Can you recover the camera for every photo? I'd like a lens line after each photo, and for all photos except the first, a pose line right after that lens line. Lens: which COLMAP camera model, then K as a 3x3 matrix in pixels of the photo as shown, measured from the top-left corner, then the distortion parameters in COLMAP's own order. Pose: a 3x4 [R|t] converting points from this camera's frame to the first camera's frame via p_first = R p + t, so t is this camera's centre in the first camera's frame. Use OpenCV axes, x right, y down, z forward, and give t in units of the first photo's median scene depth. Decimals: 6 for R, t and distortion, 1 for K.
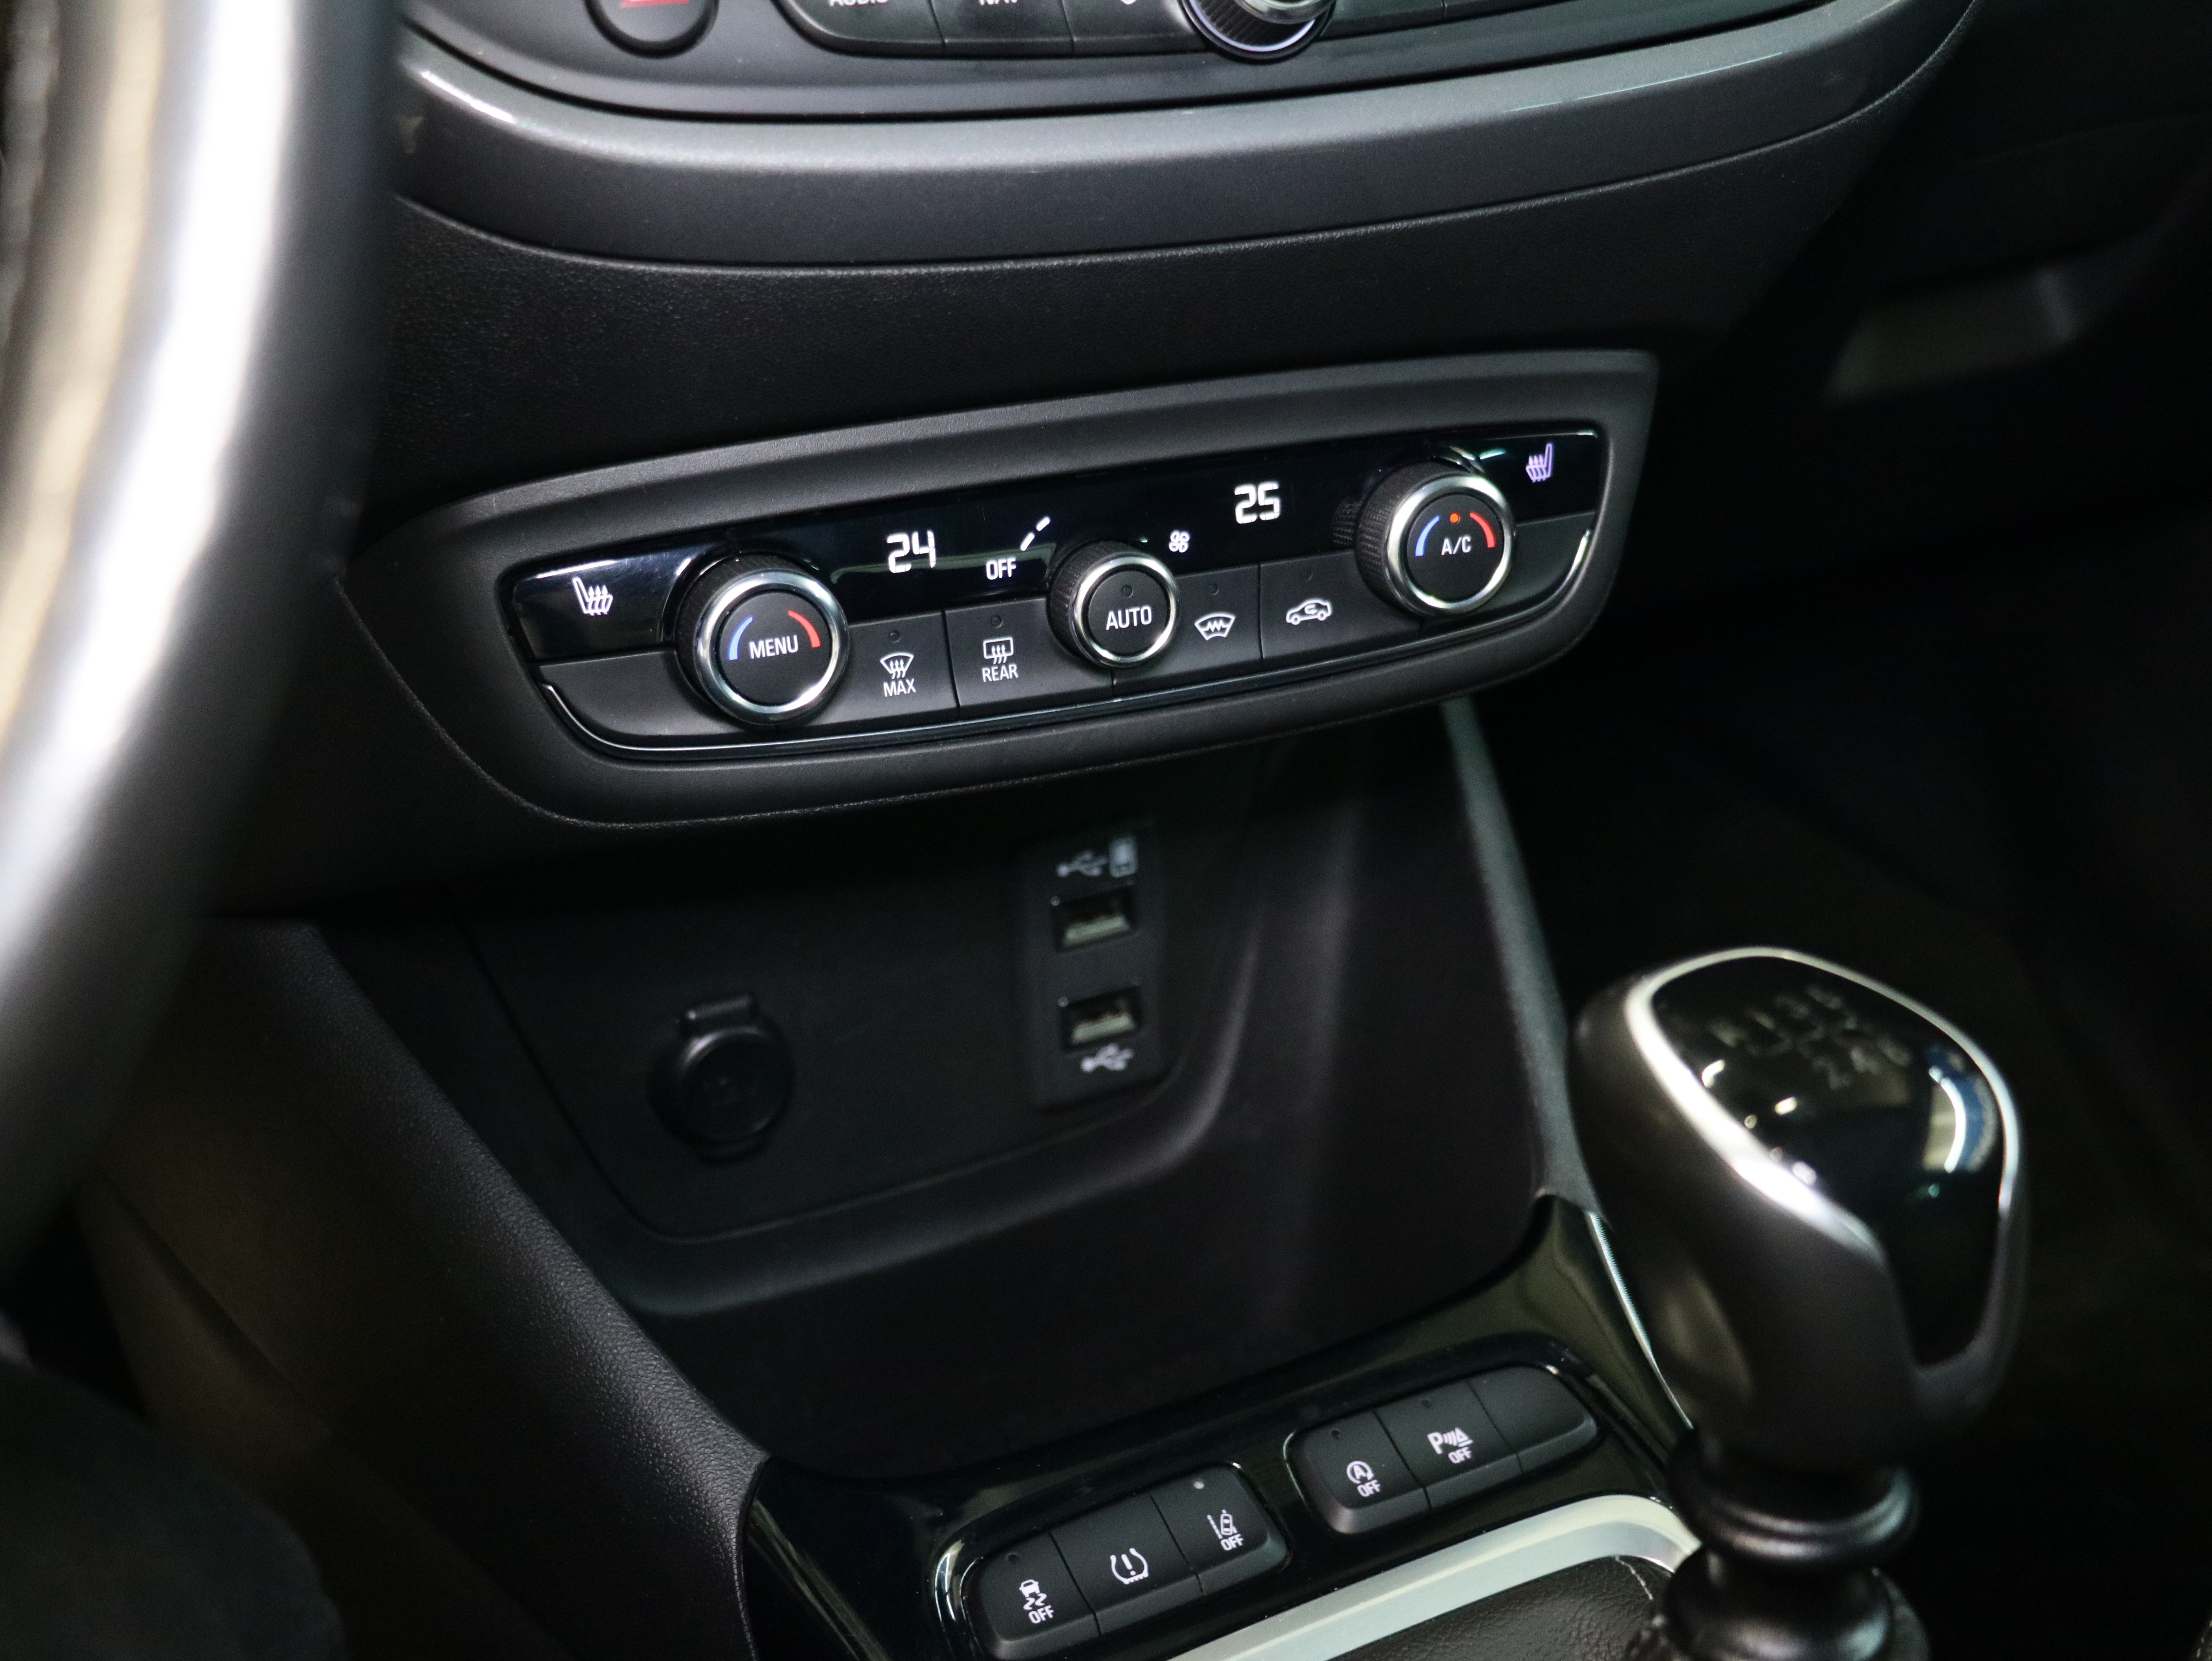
lens RADIAL K [[3013.8, 0, 1096.7], [0, 3013.8, 820.9], [0, 0, 1]] dist [-0.014452, 0.000000]
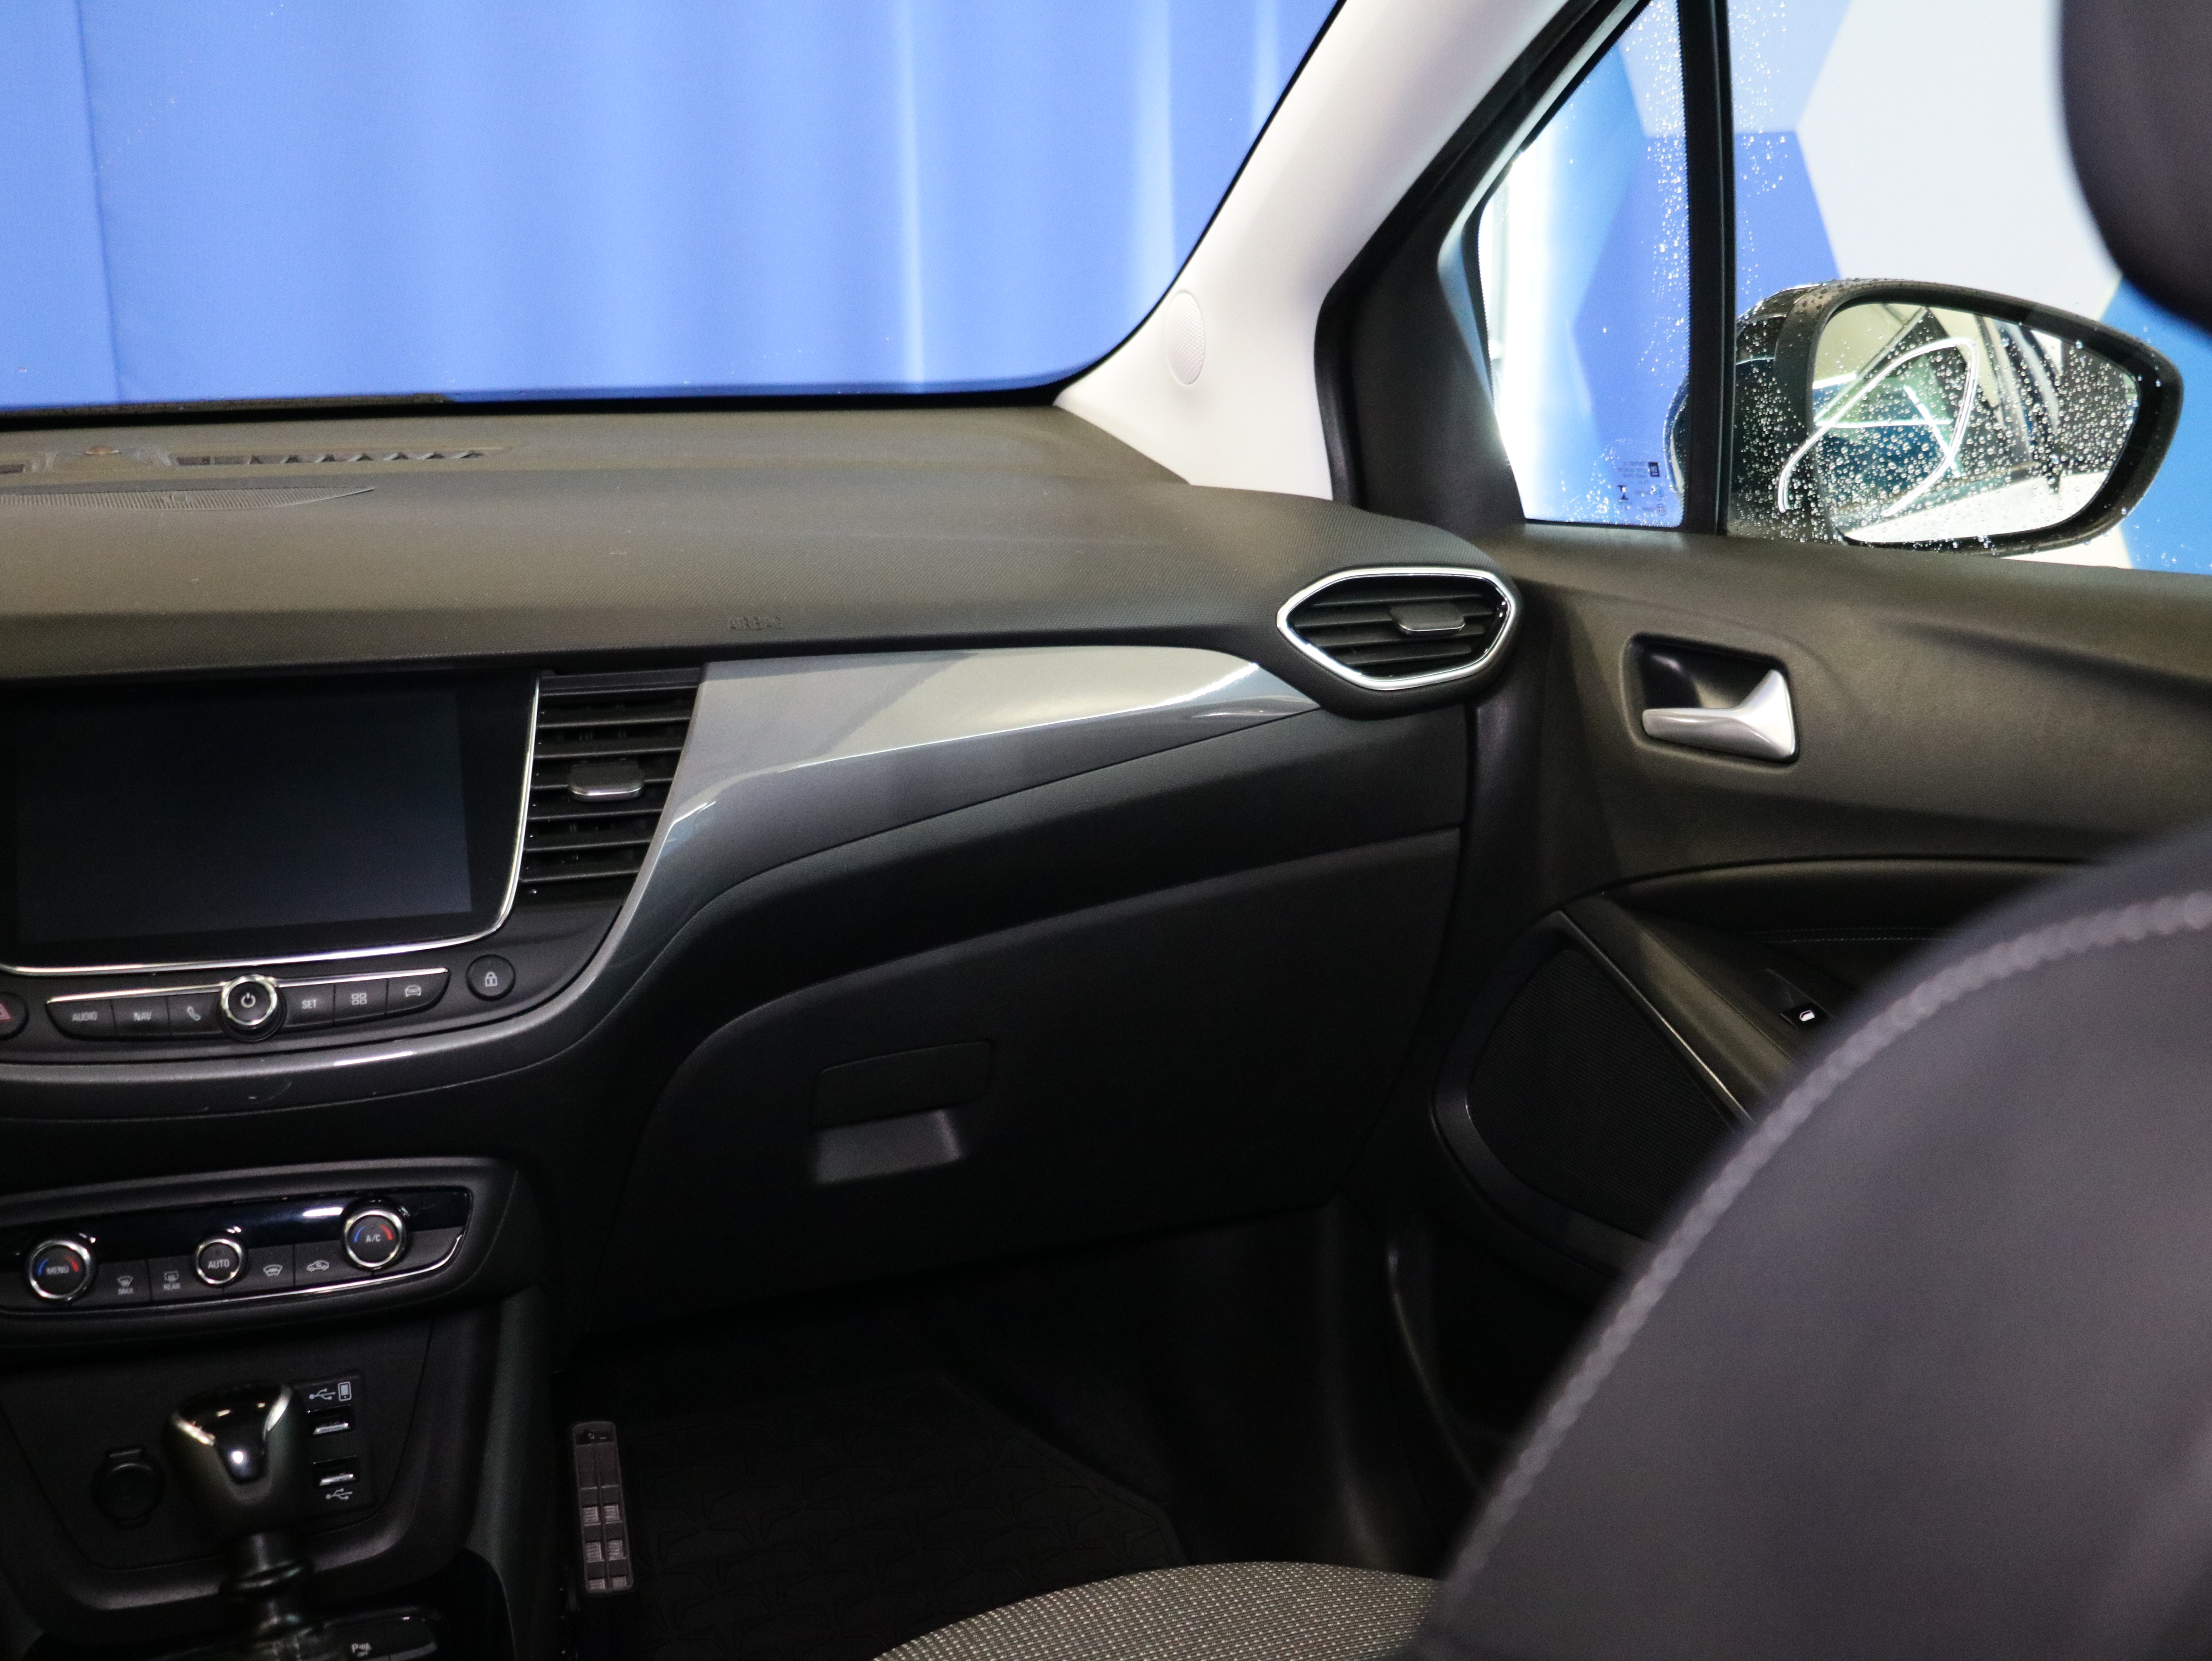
lens RADIAL K [[2448.3, 0, 1100.2], [0, 2448.3, 821.0], [0, 0, 1]] dist [-0.060043, 0.000000]
pose [[0.997881, 0.009661, -0.064338, 0.821482], [-0.027082, 0.960841, -0.275773, 0.105341], [0.059154, 0.276931, 0.959067, -0.892320]]
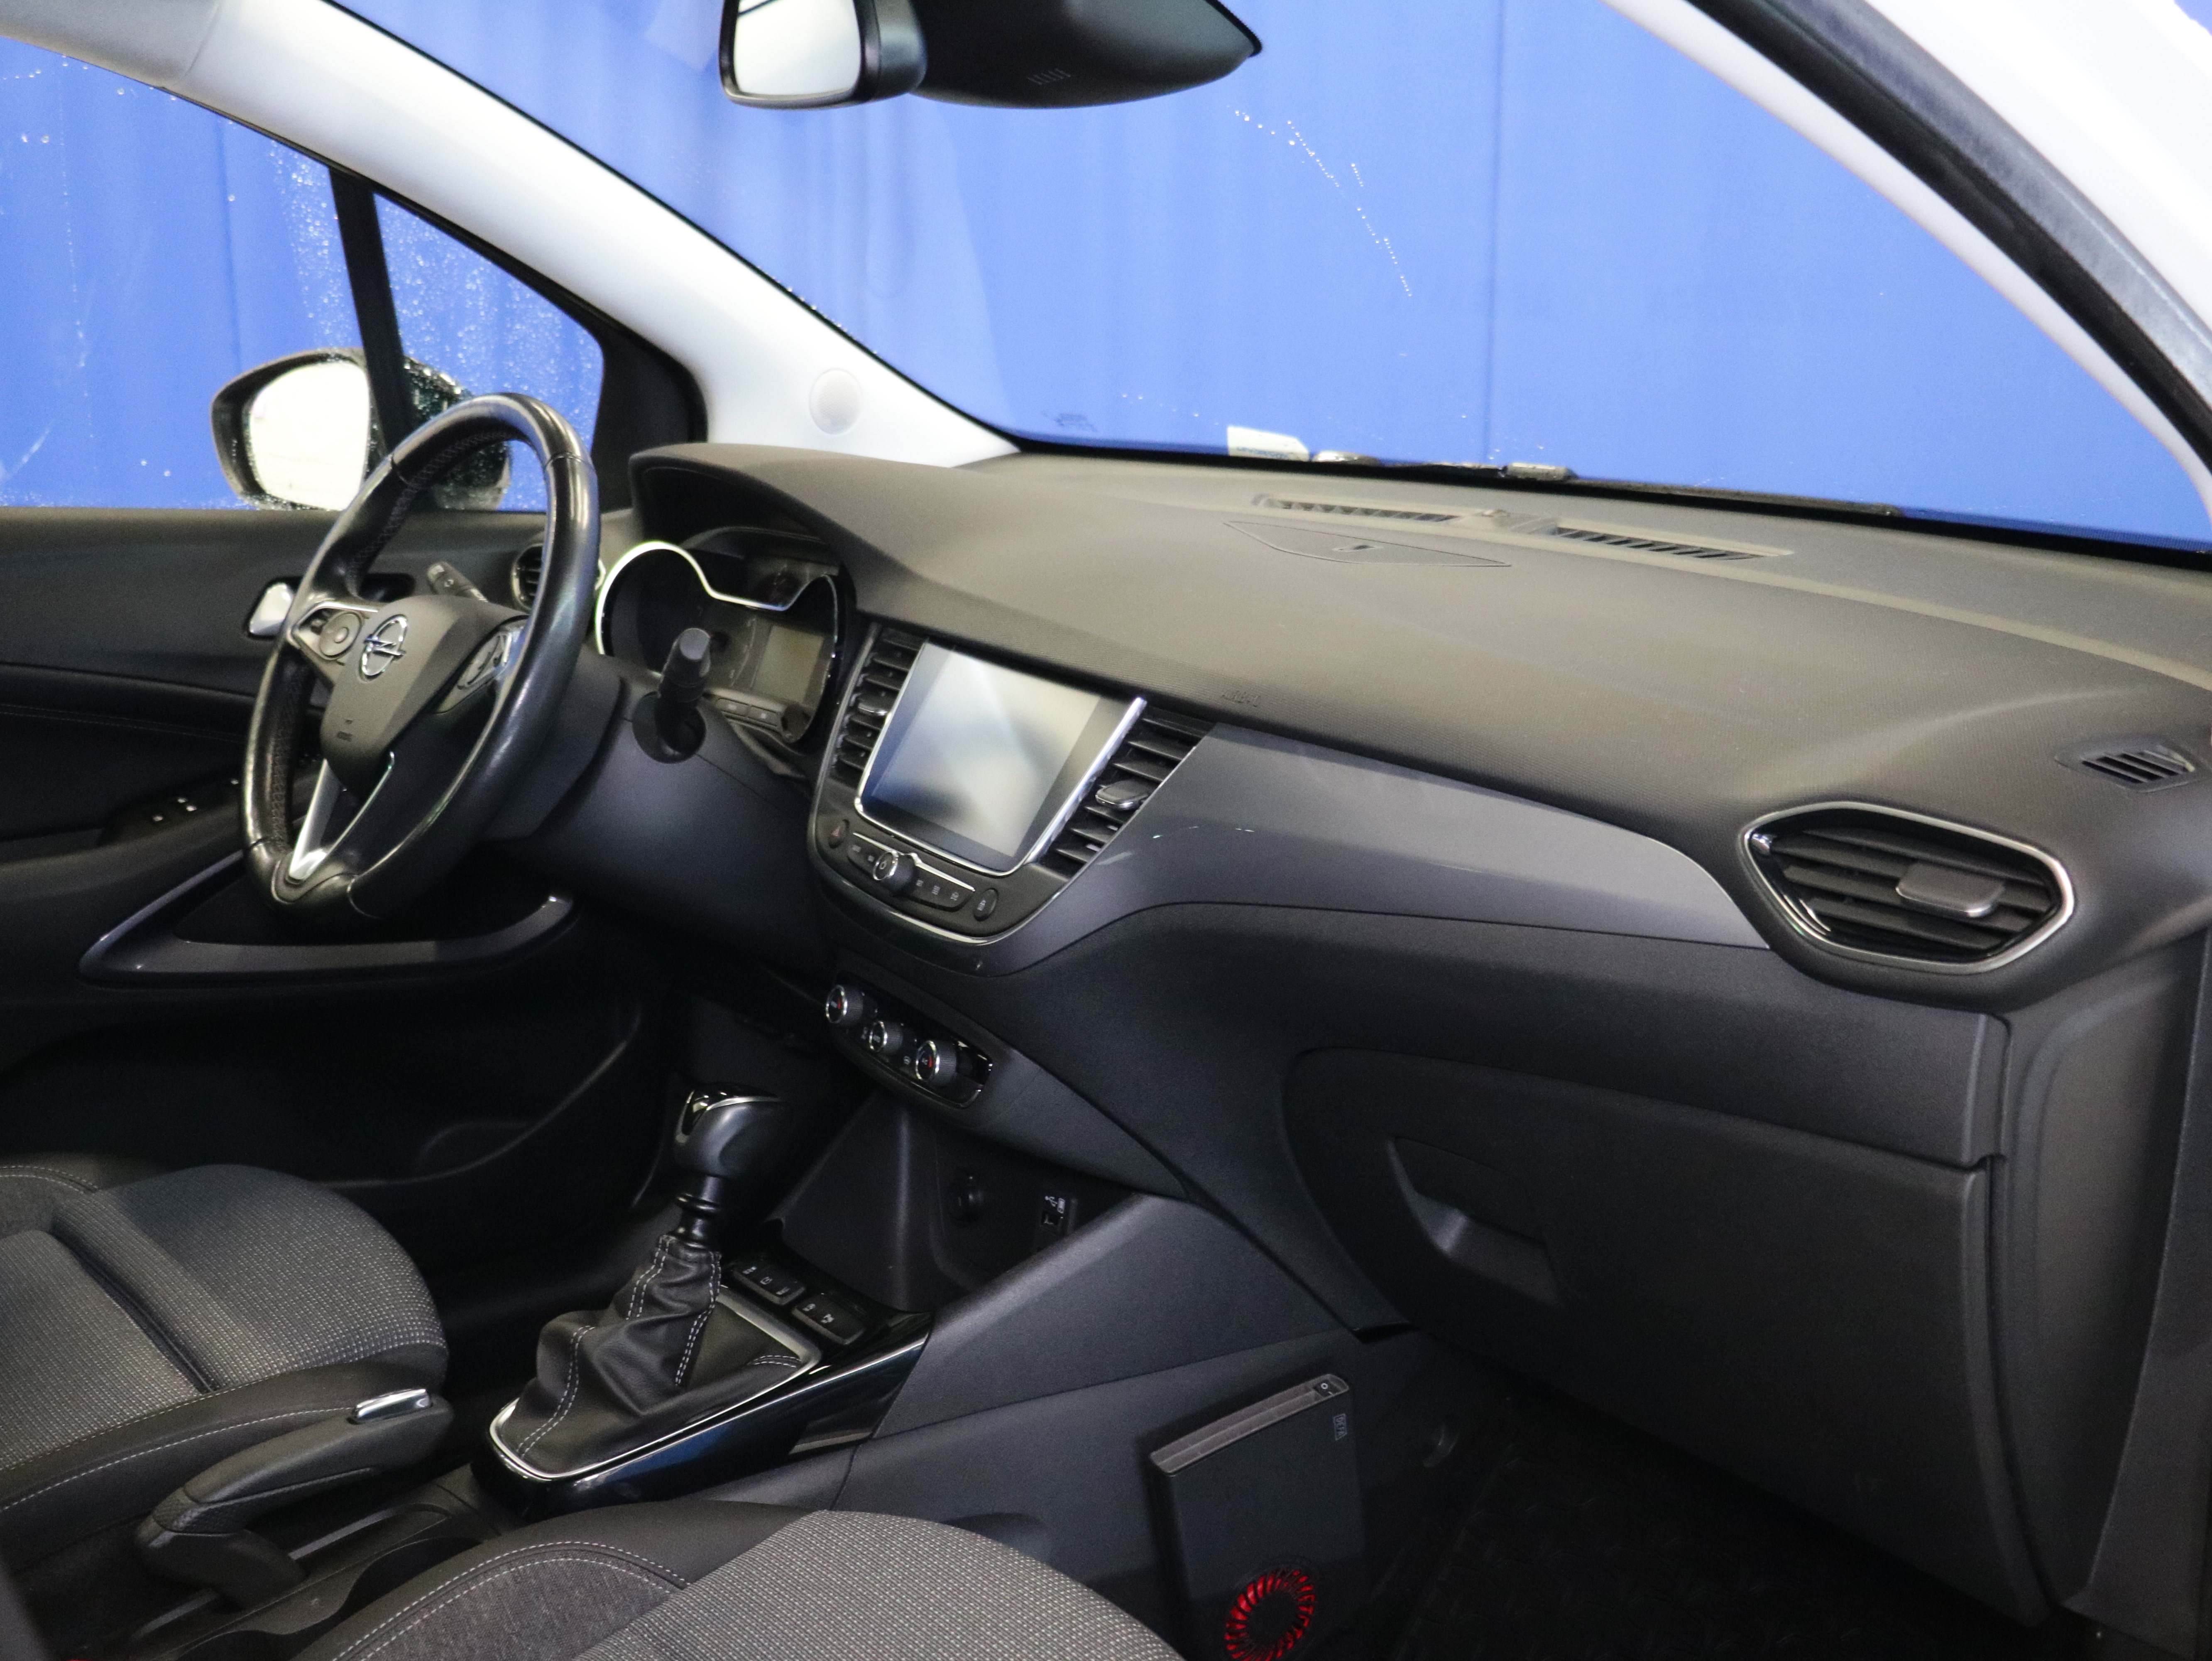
lens RADIAL K [[2253.3, 0, 1124.7], [0, 2253.3, 831.7], [0, 0, 1]] dist [-0.028462, 0.000000]
pose [[0.205406, 0.225350, -0.952379, 2.504199], [-0.499406, 0.861030, 0.096025, -0.669018], [0.841666, 0.455900, 0.289402, 0.380989]]
